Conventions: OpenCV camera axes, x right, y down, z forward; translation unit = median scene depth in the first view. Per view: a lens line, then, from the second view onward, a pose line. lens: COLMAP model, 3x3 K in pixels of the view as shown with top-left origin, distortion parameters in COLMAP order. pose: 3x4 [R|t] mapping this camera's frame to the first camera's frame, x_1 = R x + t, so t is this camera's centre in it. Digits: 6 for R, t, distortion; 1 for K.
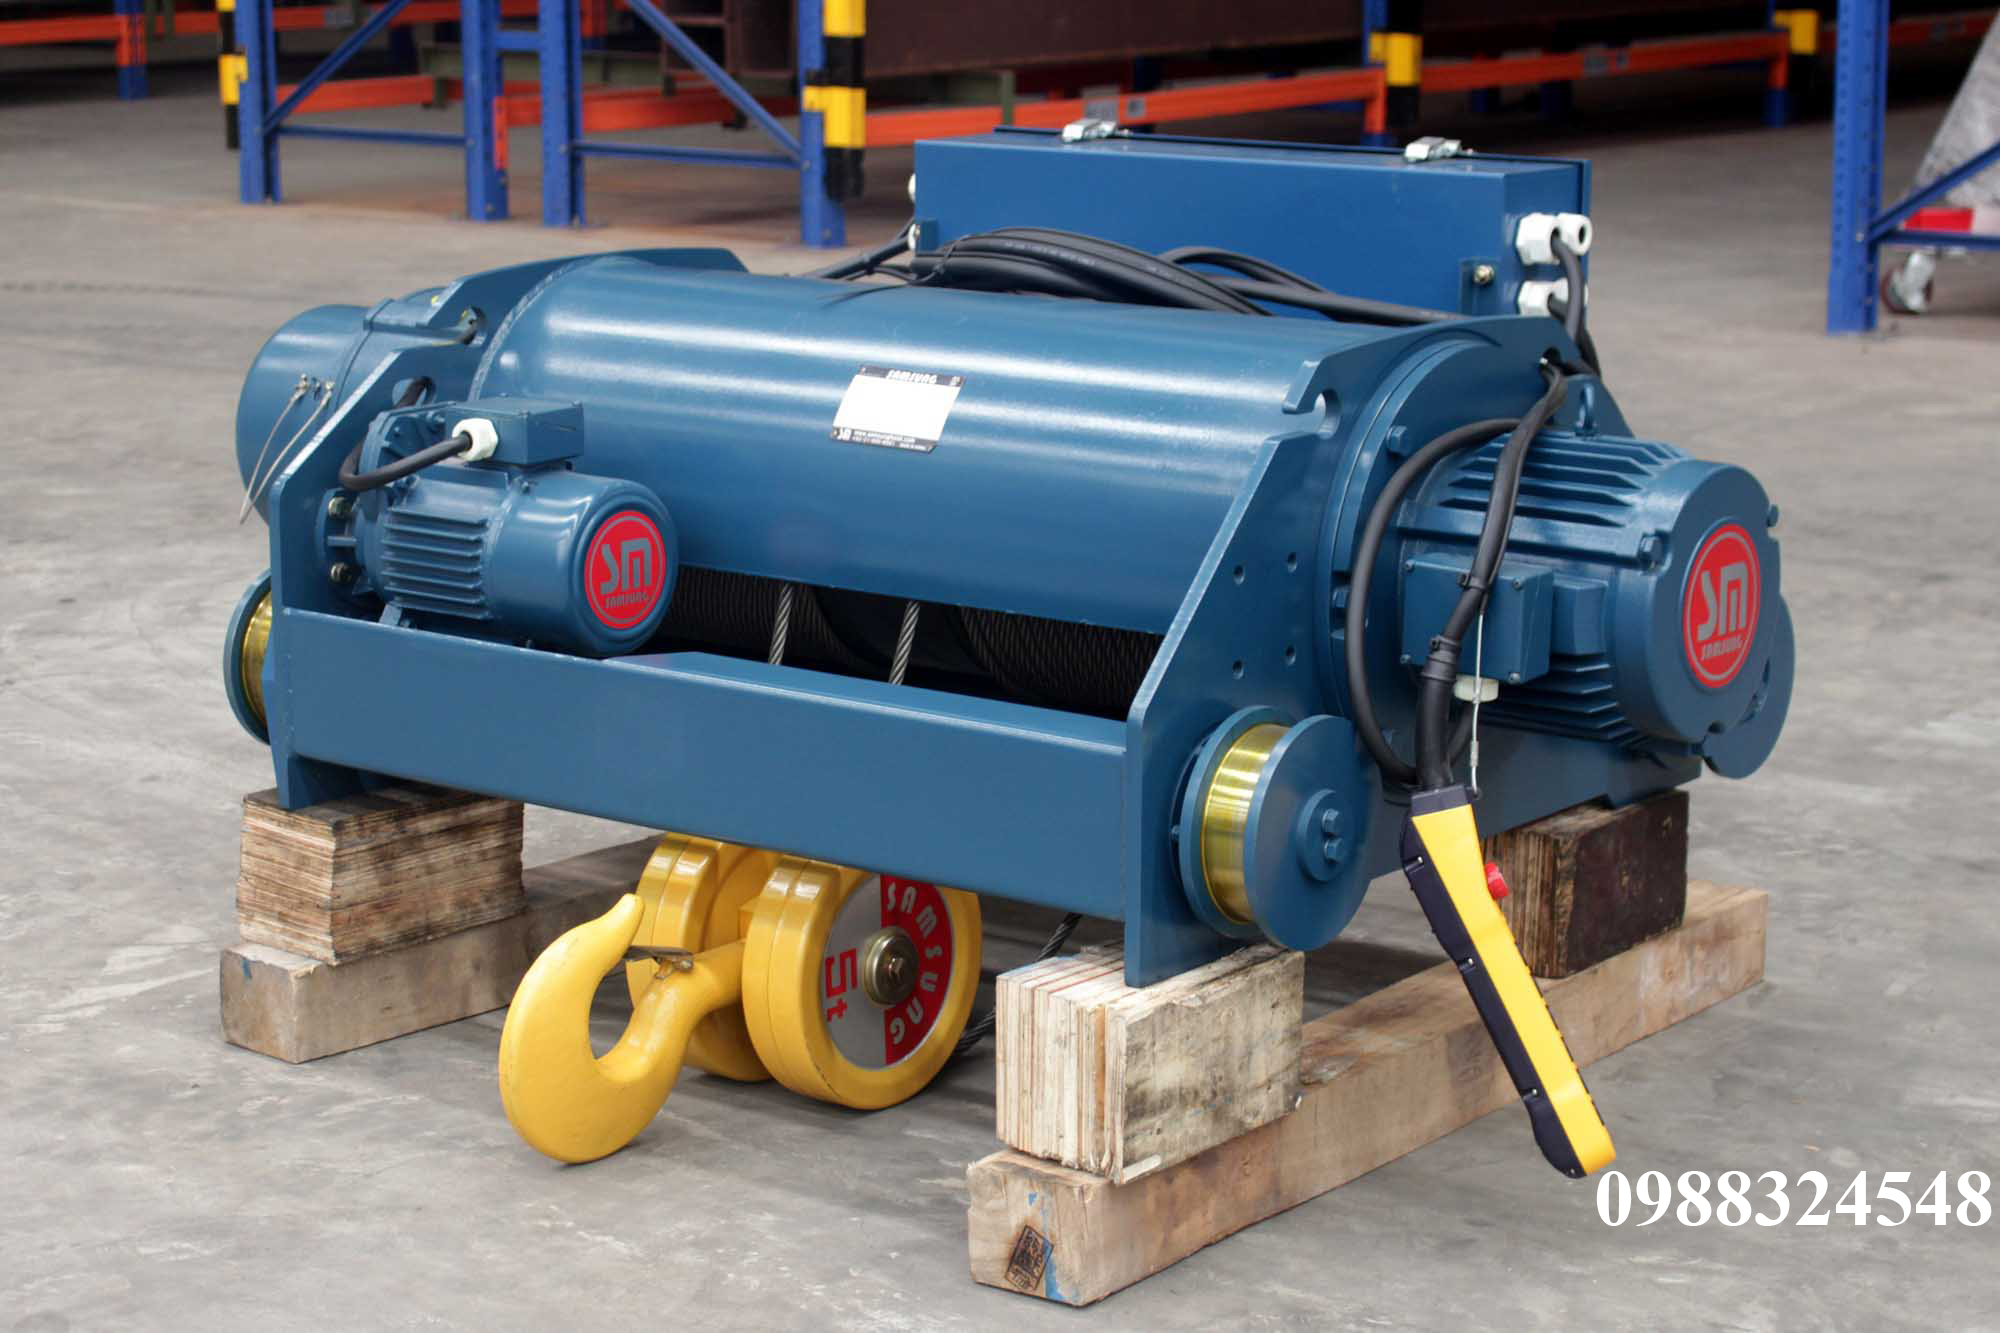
lens RADIAL K [[4023.3, 0, 975.8], [0, 4023.3, 672.3], [0, 0, 1]] dist [-0.034057, 0.000000]
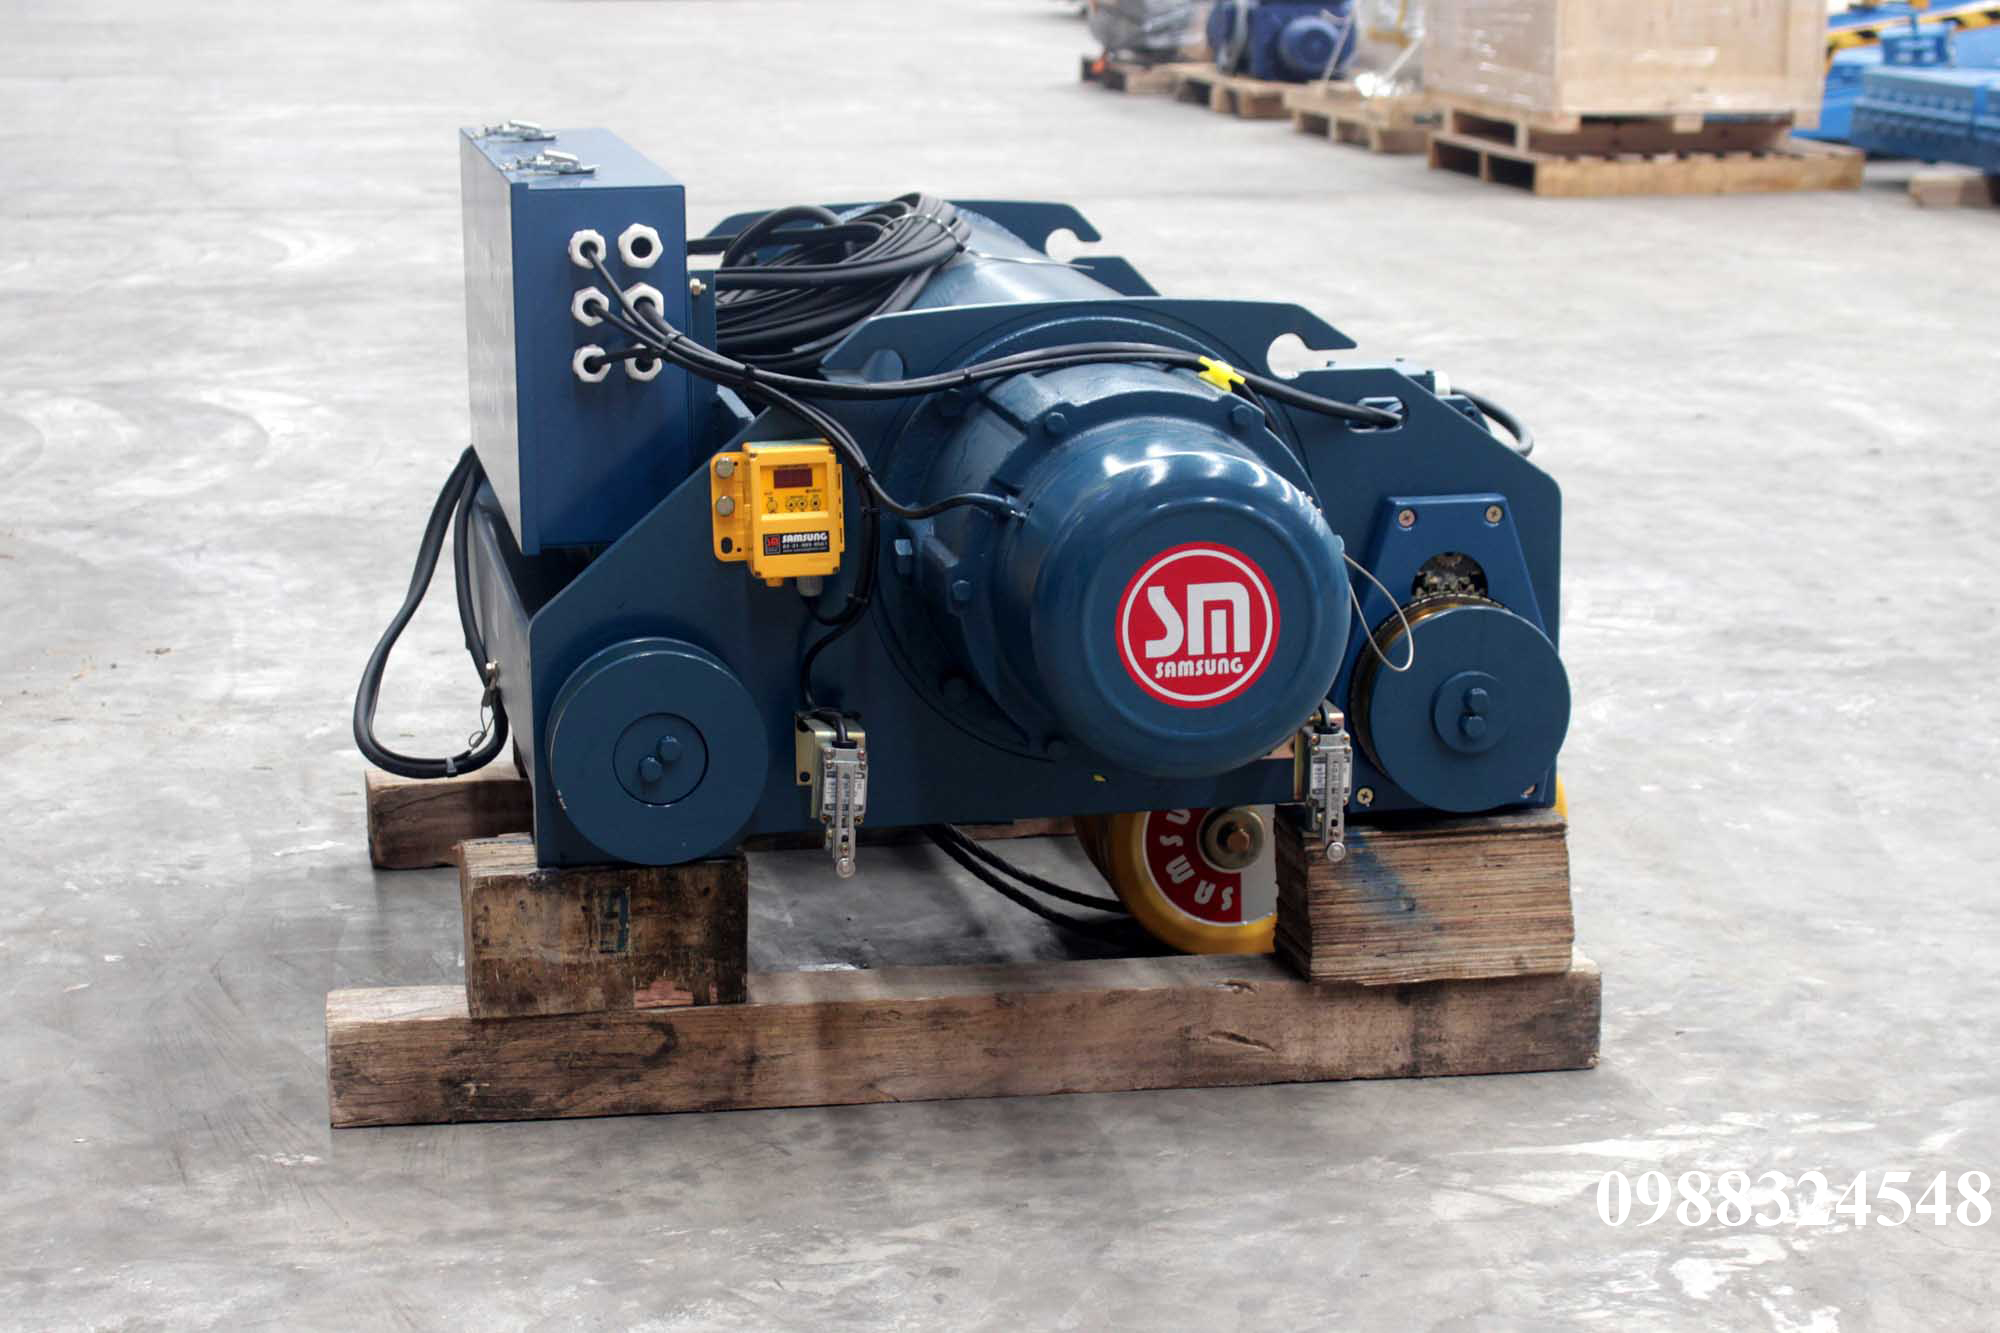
lens RADIAL K [[4023.3, 0, 967.3], [0, 4023.3, 681.3], [0, 0, 1]] dist [-0.034057, 0.000000]
pose [[-0.746820, -0.132109, 0.651772, -0.736843], [0.145704, 0.923753, 0.354189, -0.382180], [-0.648868, 0.359481, -0.670629, 1.823685]]
